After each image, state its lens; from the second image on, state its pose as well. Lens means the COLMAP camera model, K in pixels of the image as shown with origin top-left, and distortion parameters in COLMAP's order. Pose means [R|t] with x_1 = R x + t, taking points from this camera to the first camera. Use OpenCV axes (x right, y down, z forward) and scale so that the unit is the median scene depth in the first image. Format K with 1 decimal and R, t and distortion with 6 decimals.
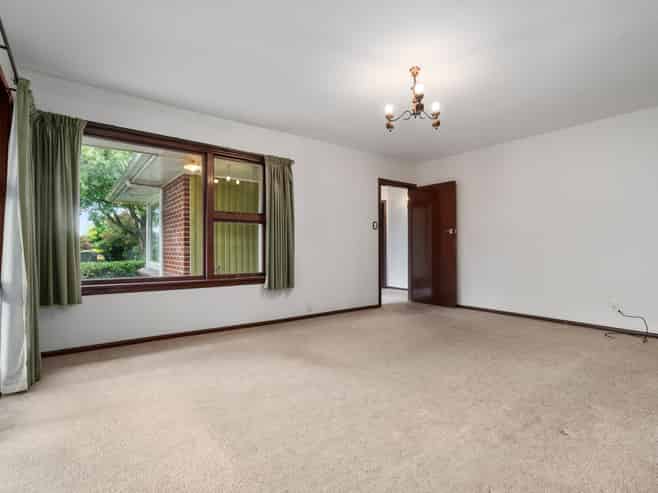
lens RADIAL K [[337.8, 0, 329.0], [0, 337.8, 246.5], [0, 0, 1]] dist [0.019703, 0.000105]
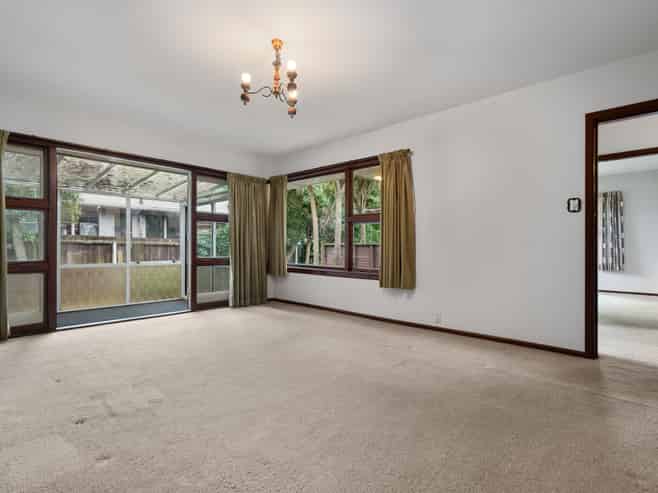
lens RADIAL K [[337.8, 0, 329.0], [0, 337.8, 246.5], [0, 0, 1]] dist [0.019703, 0.000105]
pose [[0.183351, 0.000639, -0.983047, 0.792692], [0.002657, 0.999996, 0.001145, 0.005347], [0.983044, -0.002822, 0.183348, 0.662744]]
